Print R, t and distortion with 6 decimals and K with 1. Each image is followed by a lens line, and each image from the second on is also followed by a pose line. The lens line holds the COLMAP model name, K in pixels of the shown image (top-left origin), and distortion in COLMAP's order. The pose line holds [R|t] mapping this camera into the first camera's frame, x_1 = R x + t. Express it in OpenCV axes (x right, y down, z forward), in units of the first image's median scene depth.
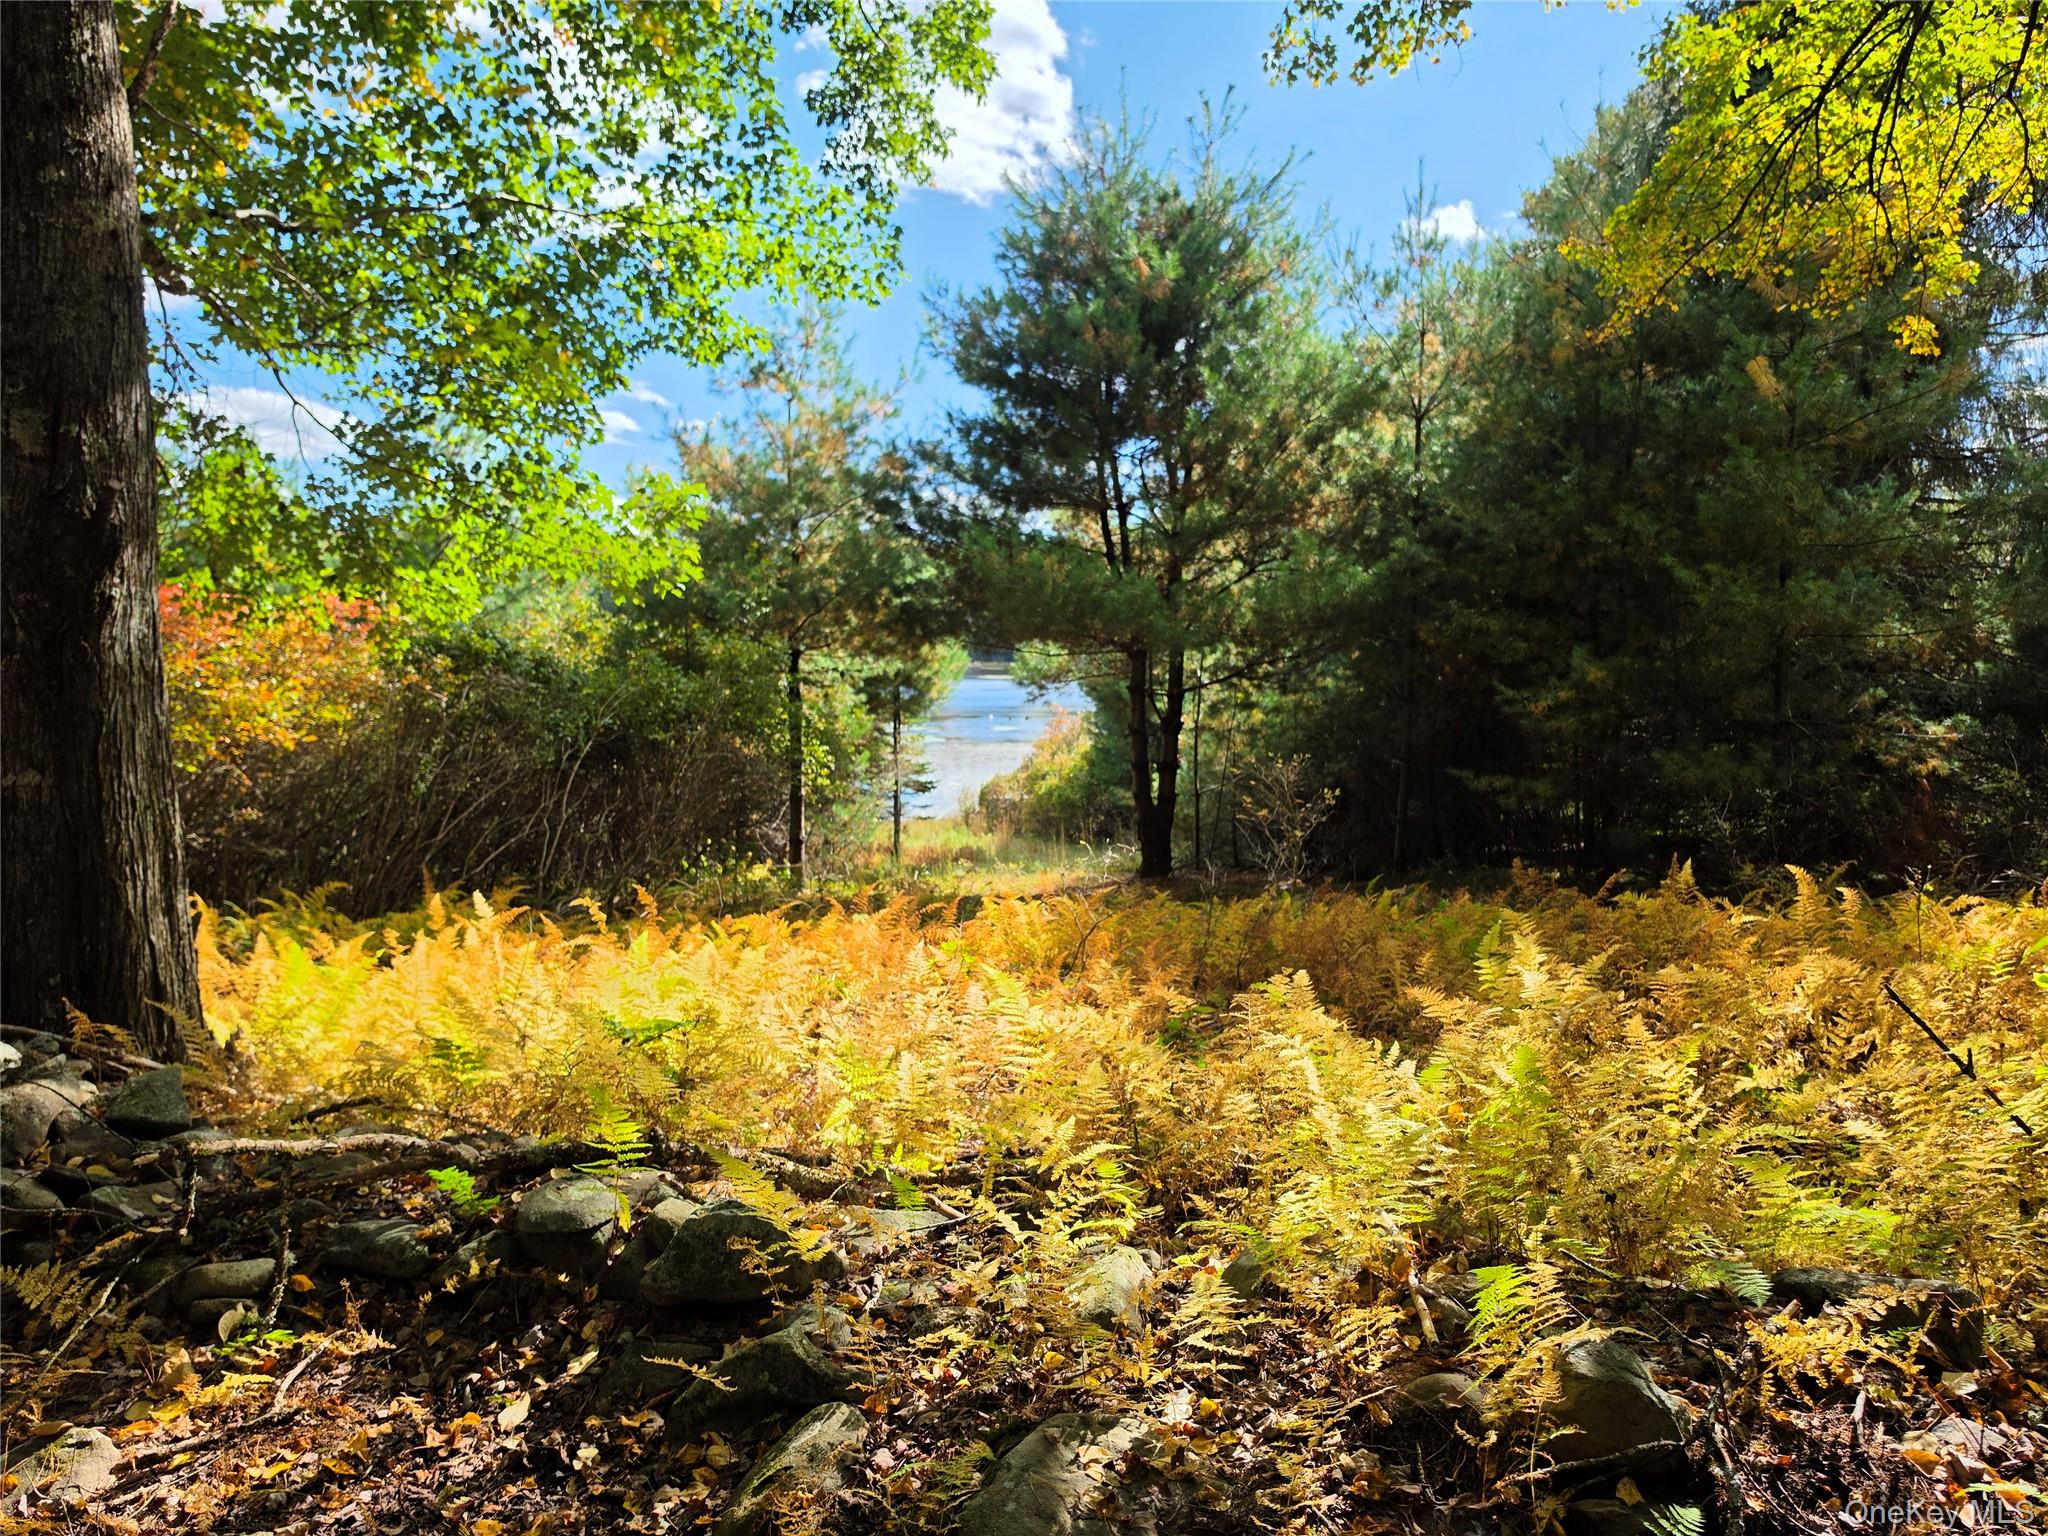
lens RADIAL K [[1425.2, 0, 1010.9], [0, 1425.2, 780.0], [0, 0, 1]] dist [0.050446, -0.060677]
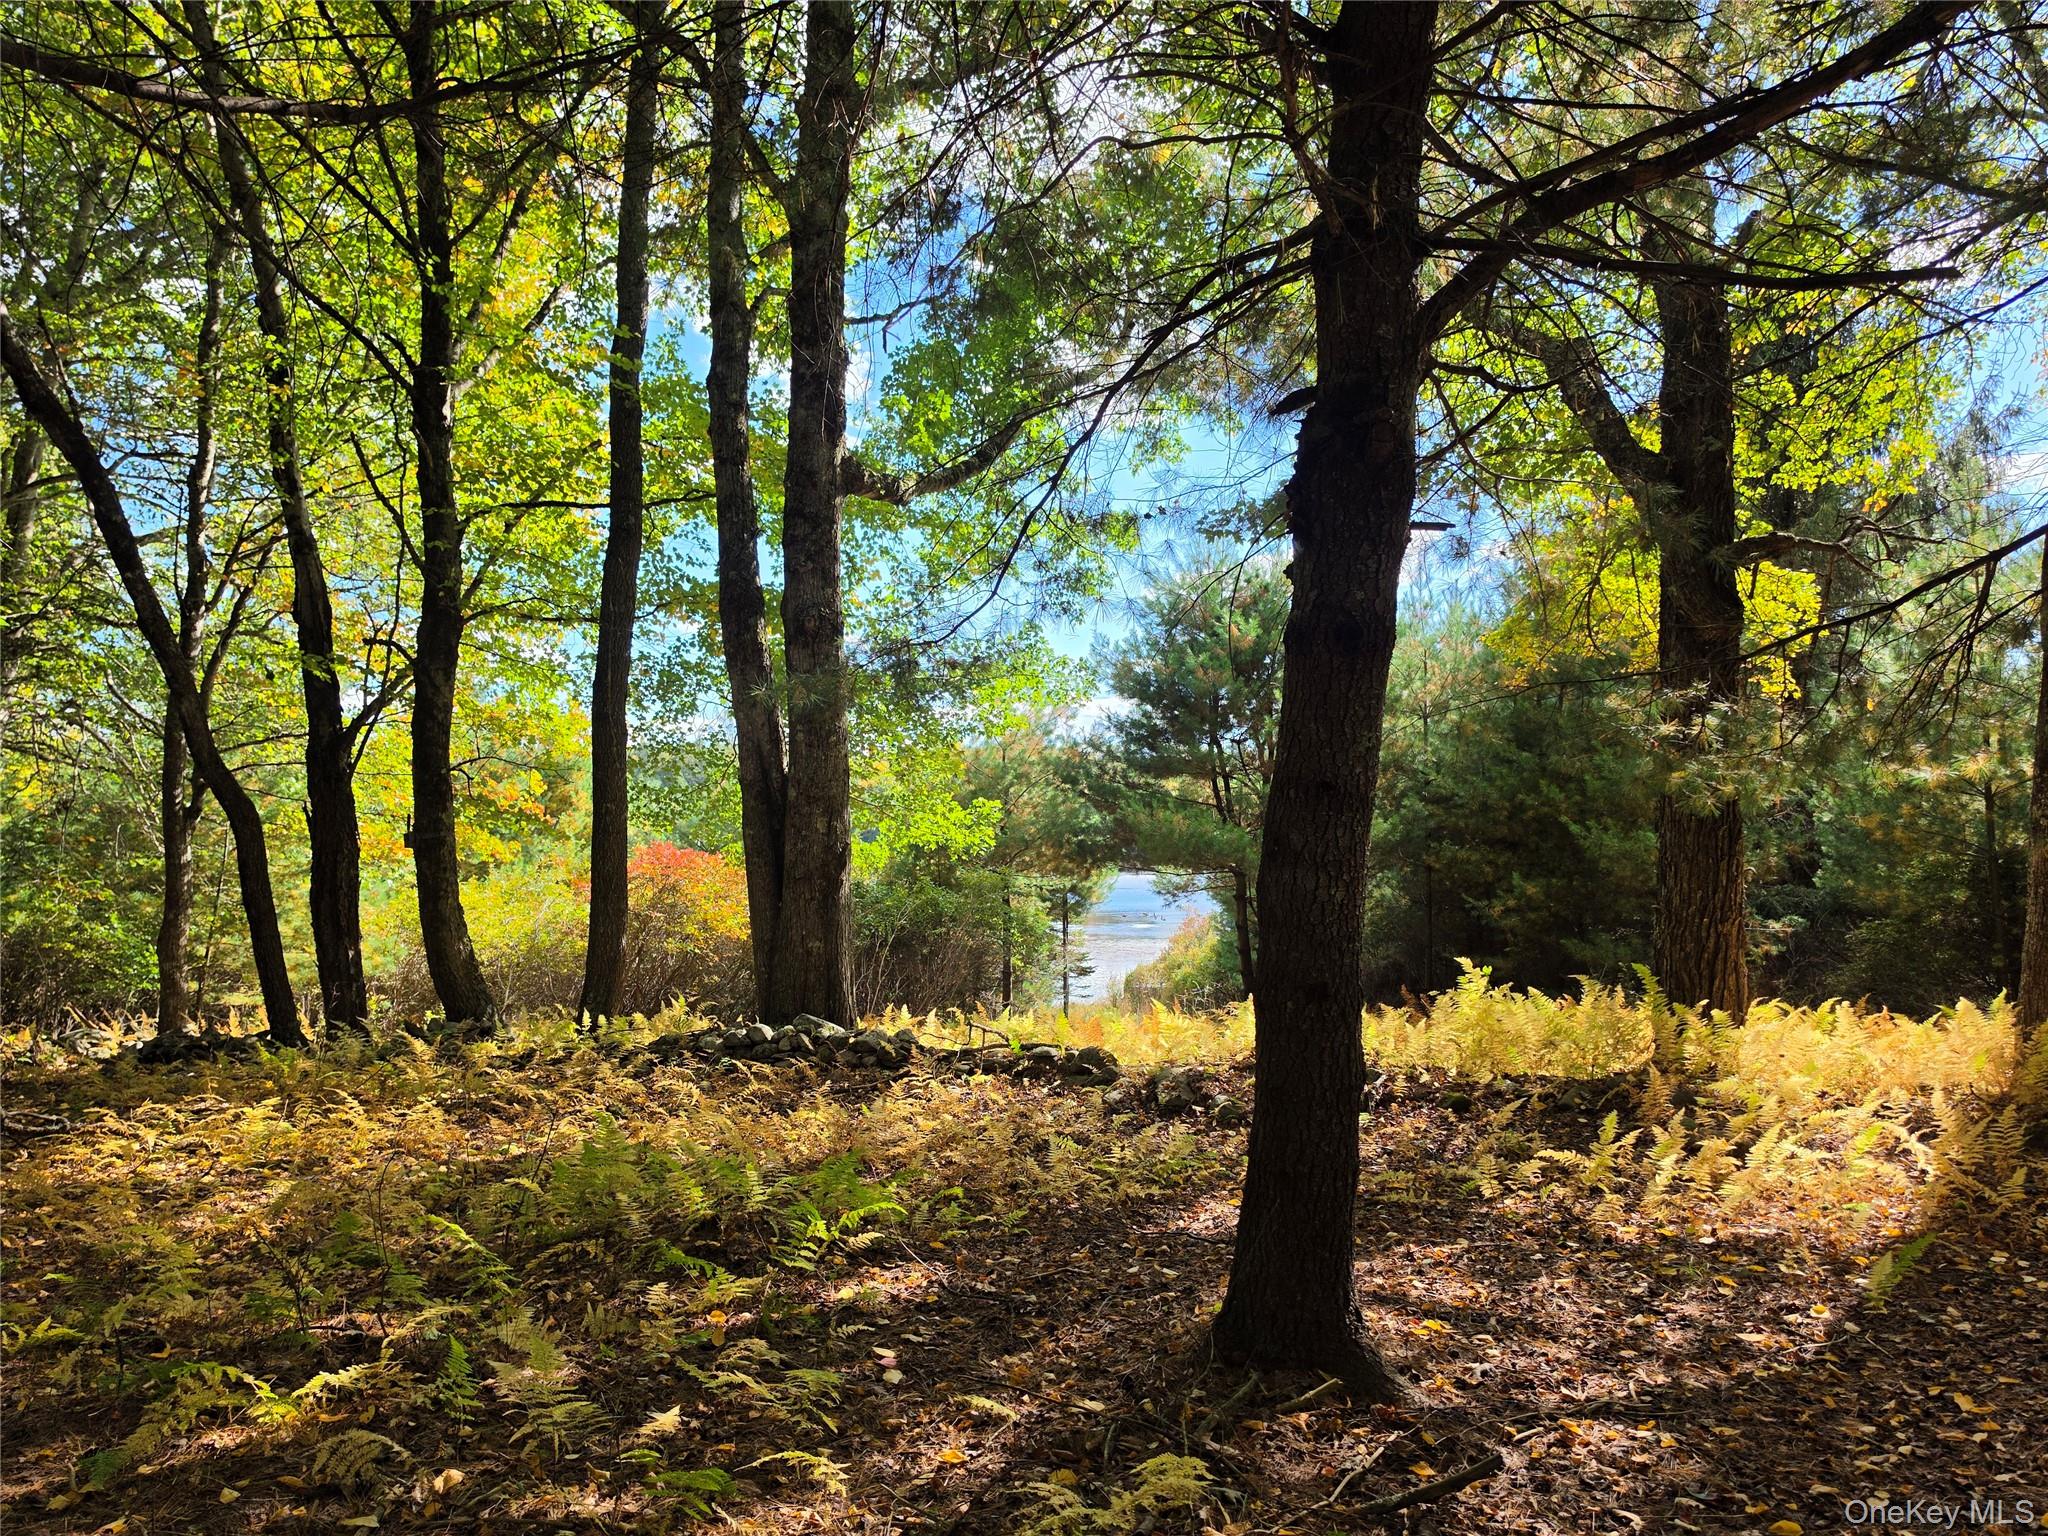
lens RADIAL K [[1425.2, 0, 1027.8], [0, 1425.2, 776.9], [0, 0, 1]] dist [0.050446, -0.060677]
pose [[0.996579, -0.013083, -0.081604, -0.006995], [0.001455, 0.990016, -0.140949, 0.019842], [0.082633, 0.140348, 0.986648, -0.492560]]
